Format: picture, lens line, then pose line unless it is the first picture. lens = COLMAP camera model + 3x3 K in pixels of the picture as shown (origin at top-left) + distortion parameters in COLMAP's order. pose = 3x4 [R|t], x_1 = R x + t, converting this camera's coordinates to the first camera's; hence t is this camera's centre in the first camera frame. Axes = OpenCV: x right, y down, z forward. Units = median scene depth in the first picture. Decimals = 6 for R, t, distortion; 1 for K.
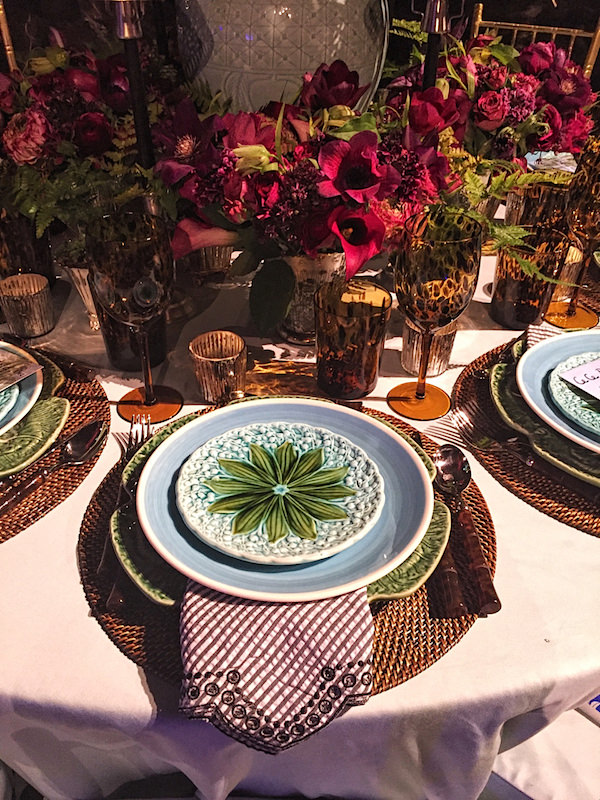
lens RADIAL K [[680.9, 0, 300.0], [0, 680.9, 397.6], [0, 0, 1]] dist [0.069534, -0.051017]
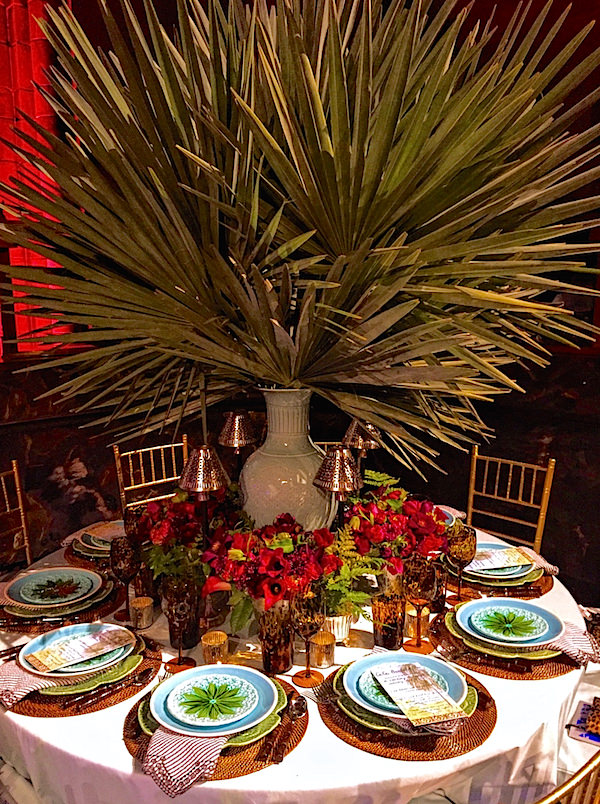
lens RADIAL K [[684.3, 0, 297.9], [0, 684.3, 402.4], [0, 0, 1]] dist [0.069534, -0.051017]
pose [[0.969705, 0.018088, -0.243608, 0.664162], [-0.128186, 0.886596, -0.444427, 0.201448], [0.207943, 0.462191, 0.862055, -1.176613]]
